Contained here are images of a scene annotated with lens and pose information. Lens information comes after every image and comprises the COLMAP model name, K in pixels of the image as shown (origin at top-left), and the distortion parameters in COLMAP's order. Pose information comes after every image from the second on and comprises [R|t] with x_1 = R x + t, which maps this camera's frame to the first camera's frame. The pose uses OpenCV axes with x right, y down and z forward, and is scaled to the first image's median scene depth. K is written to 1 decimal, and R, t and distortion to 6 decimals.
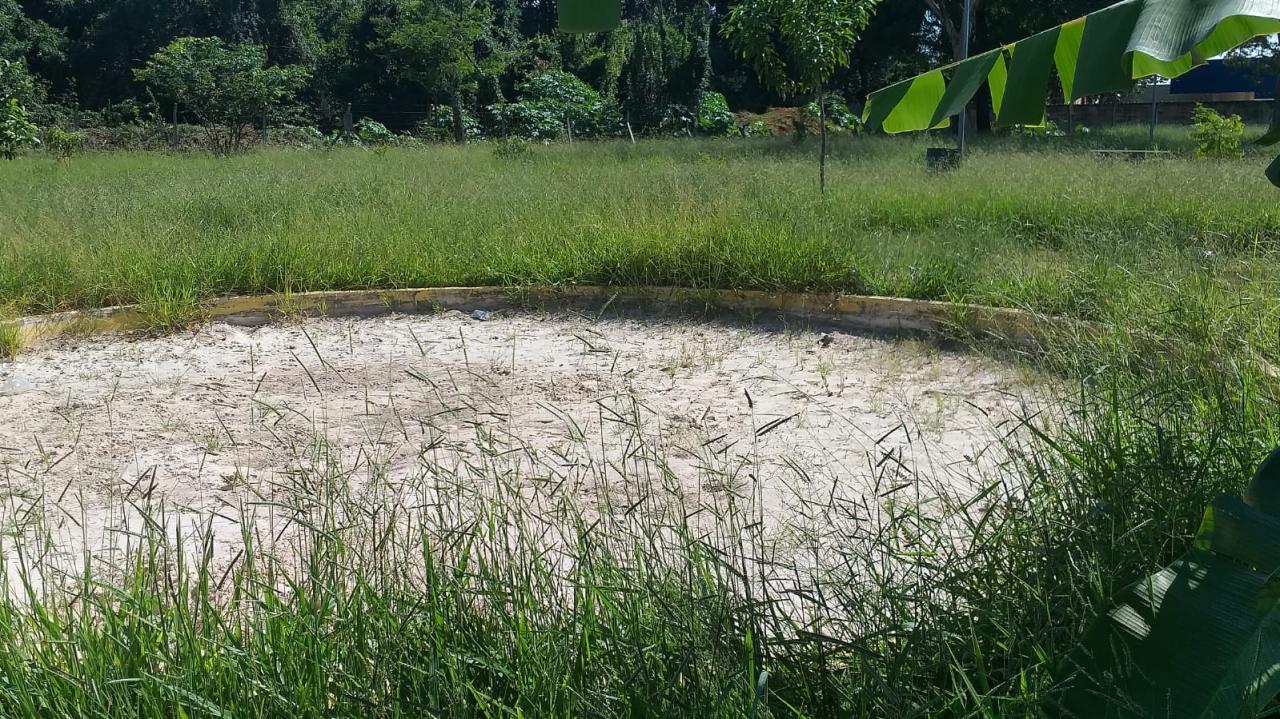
lens RADIAL K [[1197.8, 0, 628.6], [0, 1197.8, 360.2], [0, 0, 1]] dist [0.068524, -0.232352]
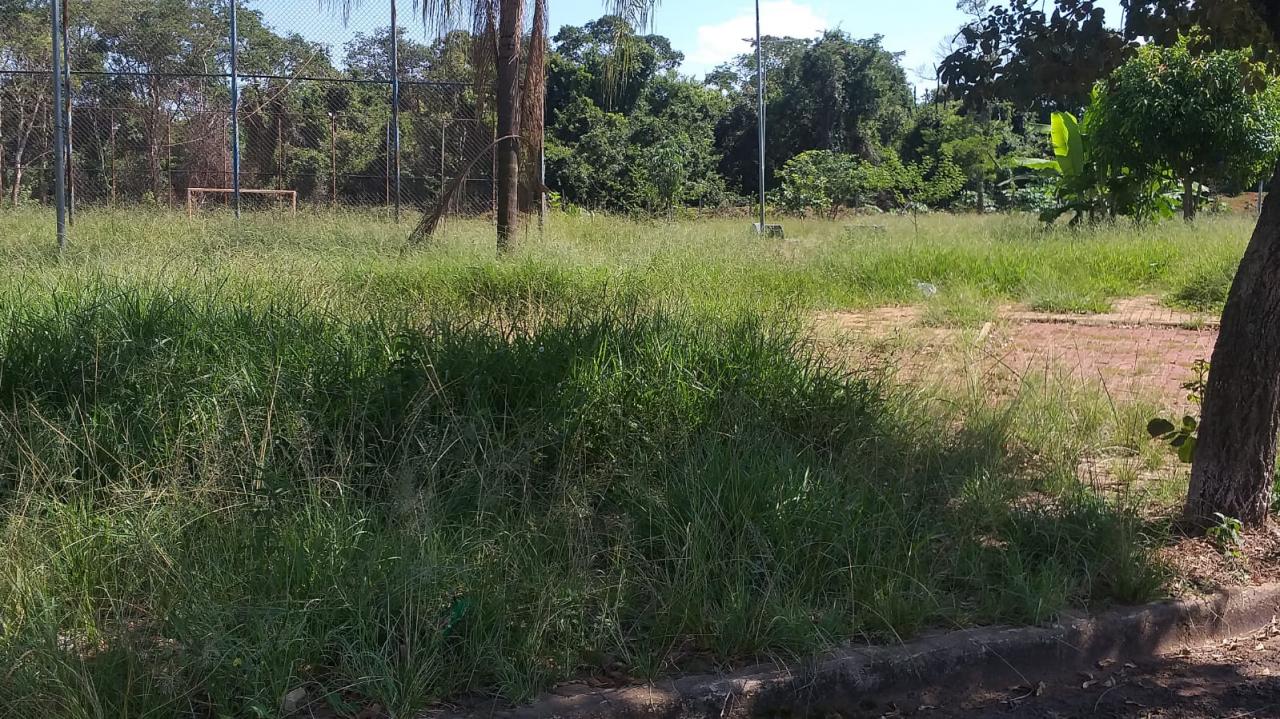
lens RADIAL K [[1197.8, 0, 635.3], [0, 1197.8, 365.3], [0, 0, 1]] dist [0.068524, -0.232352]
pose [[0.915386, 0.051878, -0.399222, 0.103326], [-0.077429, 0.995835, -0.048131, 0.154300], [0.395062, 0.074970, 0.915590, -0.738746]]
